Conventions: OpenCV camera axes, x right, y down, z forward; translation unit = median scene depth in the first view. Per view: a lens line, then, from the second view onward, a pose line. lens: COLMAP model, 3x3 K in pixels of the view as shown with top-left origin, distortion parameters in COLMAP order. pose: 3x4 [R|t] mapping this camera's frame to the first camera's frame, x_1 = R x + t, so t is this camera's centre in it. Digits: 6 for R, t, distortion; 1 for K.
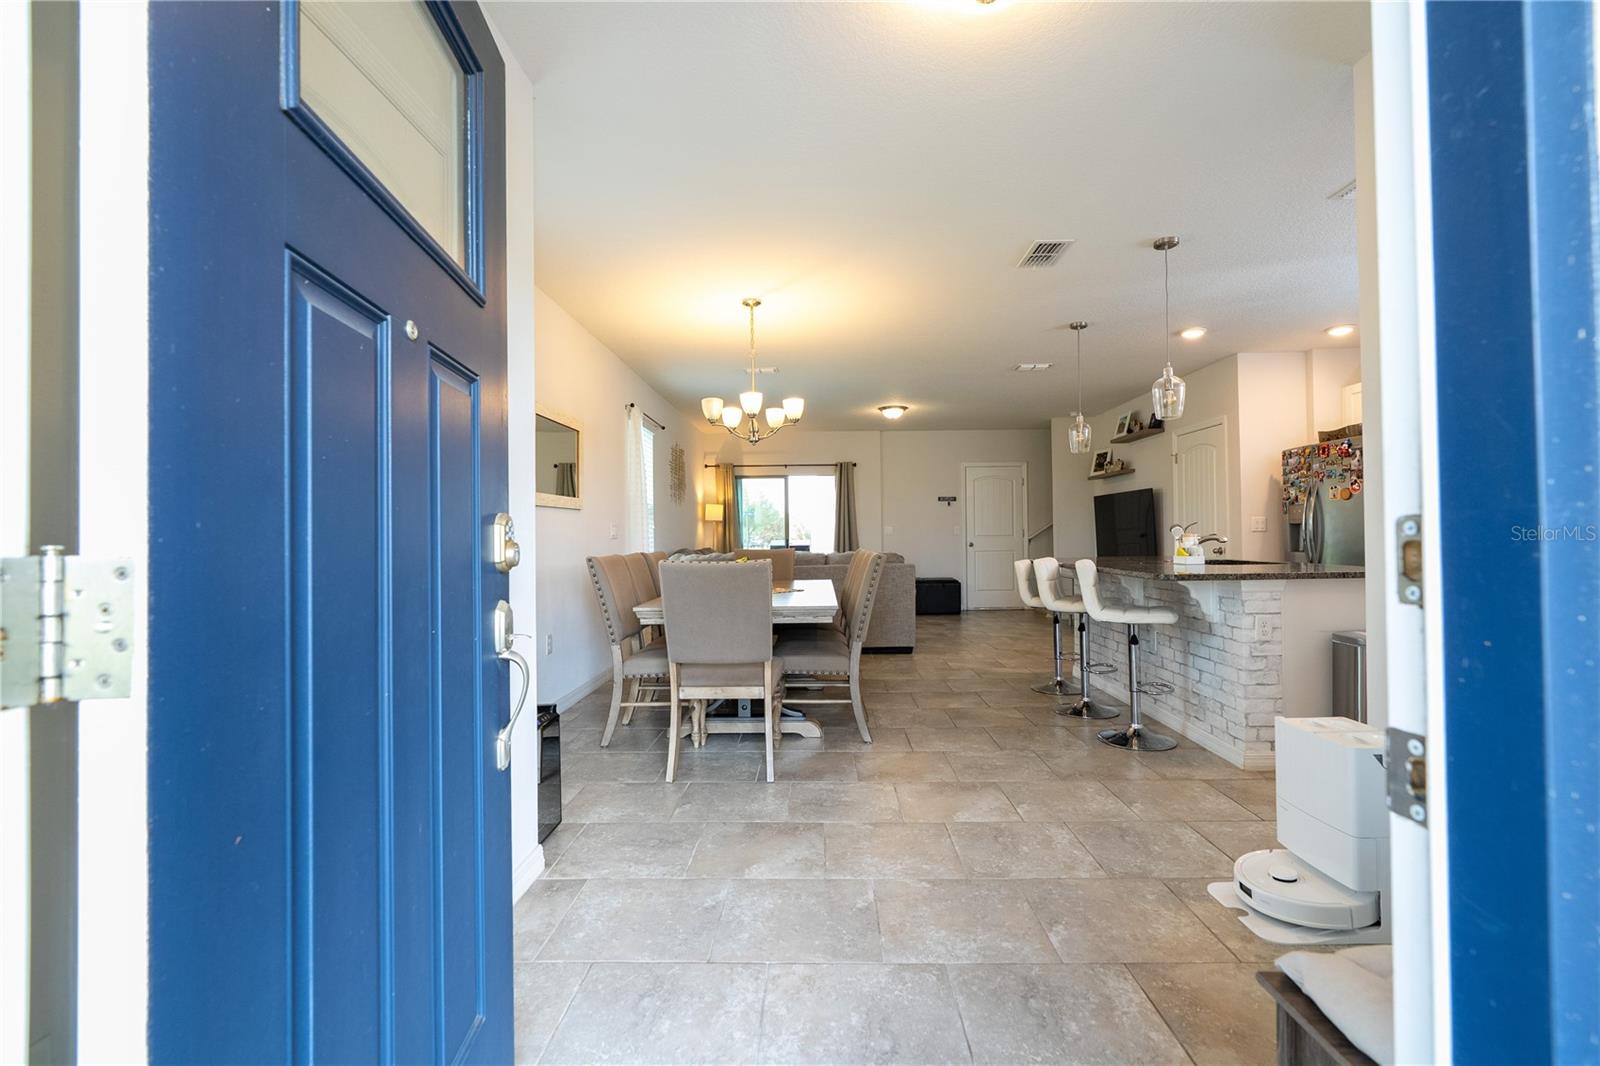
lens RADIAL K [[722.0, 0, 816.6], [0, 722.0, 523.0], [0, 0, 1]] dist [-0.000947, 0.002227]
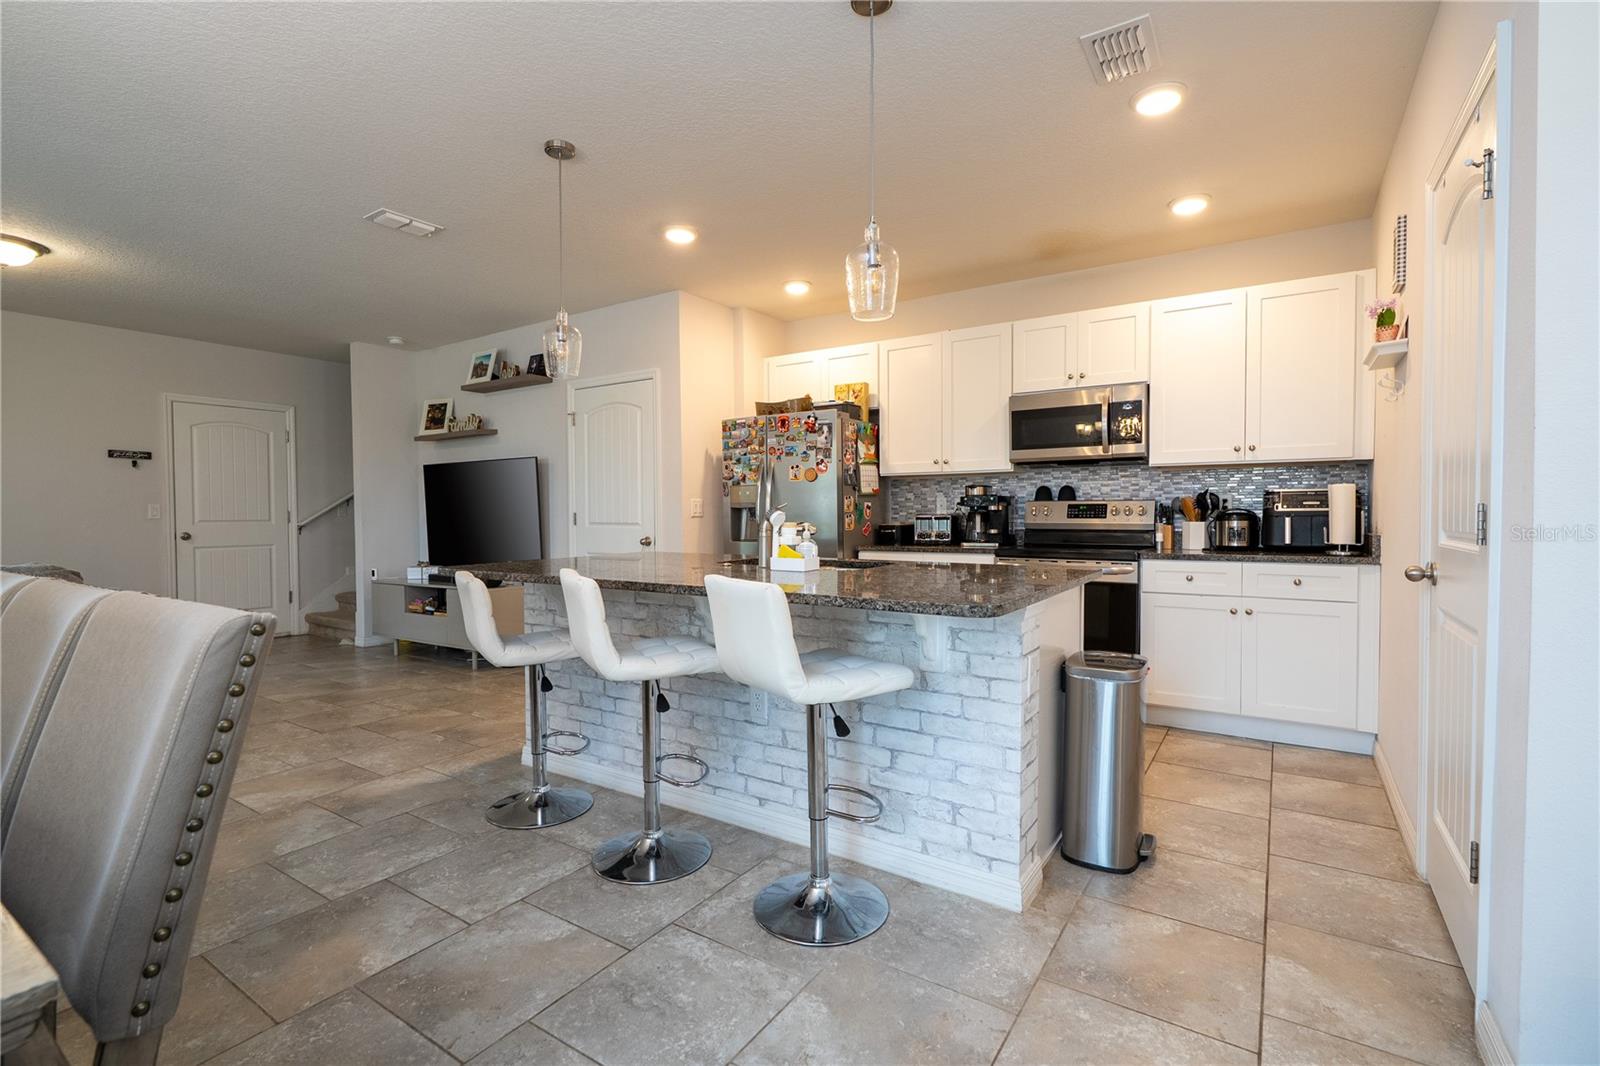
lens RADIAL K [[722.0, 0, 806.2], [0, 722.0, 530.5], [0, 0, 1]] dist [-0.000947, 0.002227]
pose [[0.542379, -0.014099, 0.840016, -0.007552], [-0.015288, 0.999528, 0.026647, 0.003760], [-0.839995, -0.027295, 0.541908, 0.473315]]
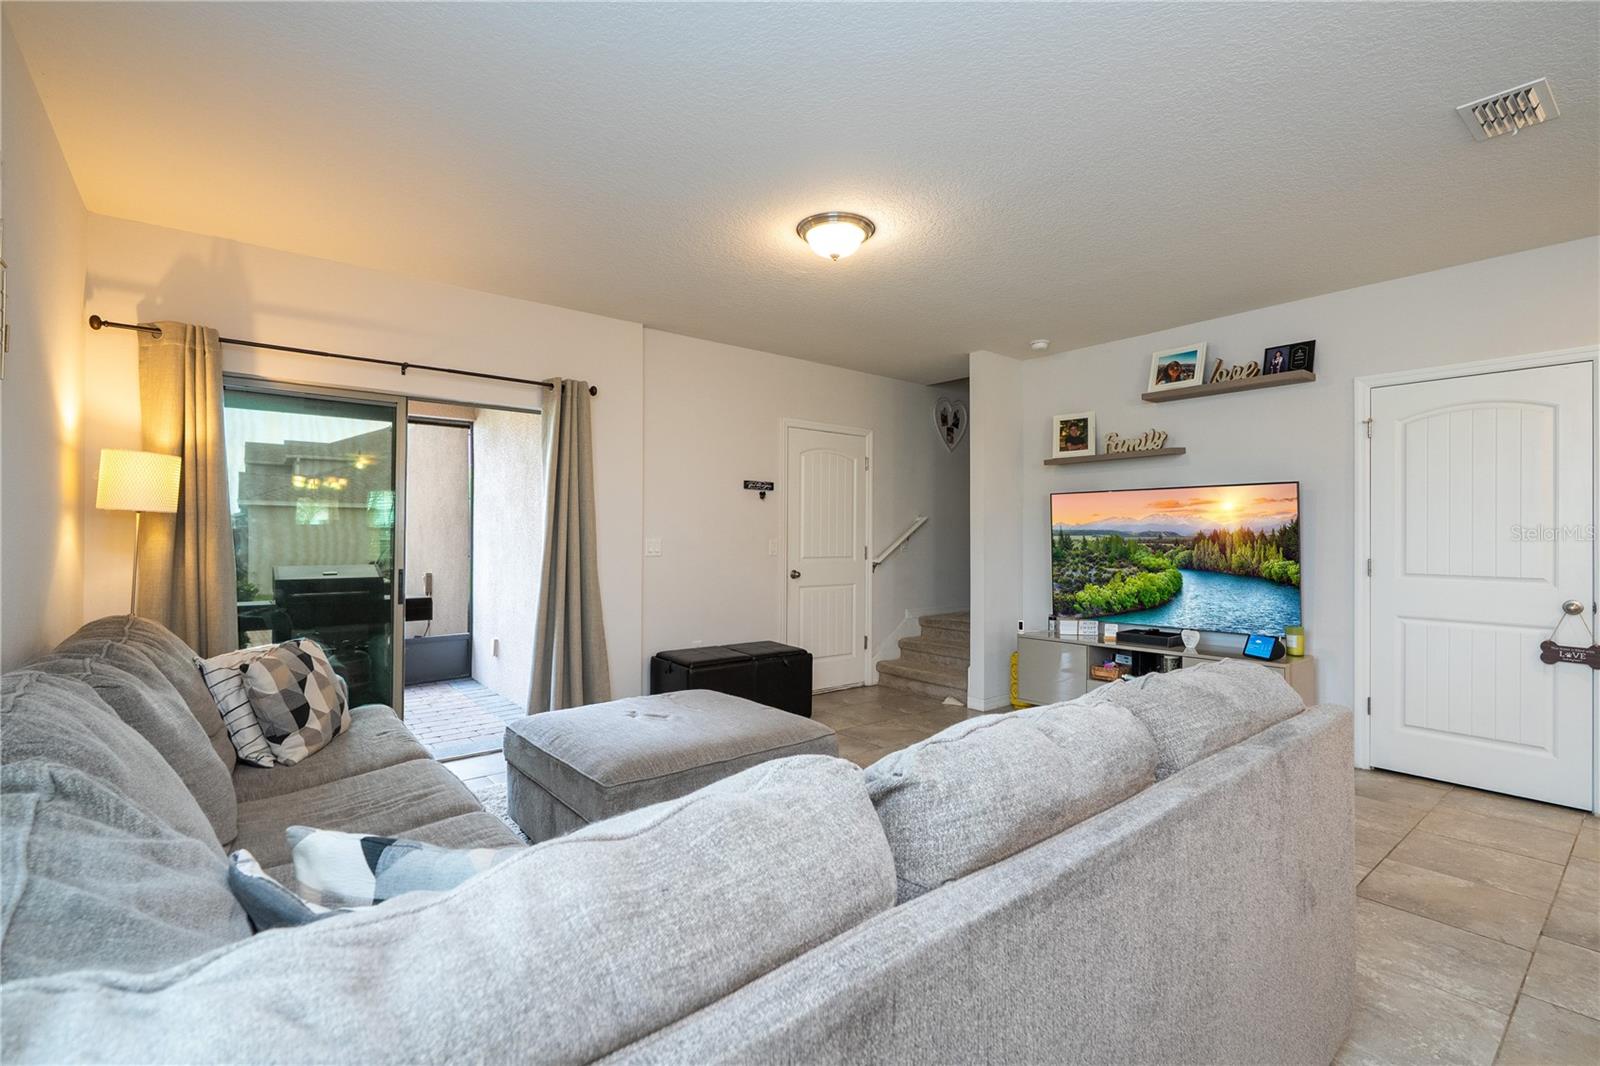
lens RADIAL K [[722.0, 0, 817.4], [0, 722.0, 527.7], [0, 0, 1]] dist [-0.000947, 0.002227]
pose [[0.765917, 0.023379, 0.642514, -0.205756], [-0.024640, 0.999672, -0.007002, -0.001507], [-0.642467, -0.010468, 0.766242, 1.050416]]
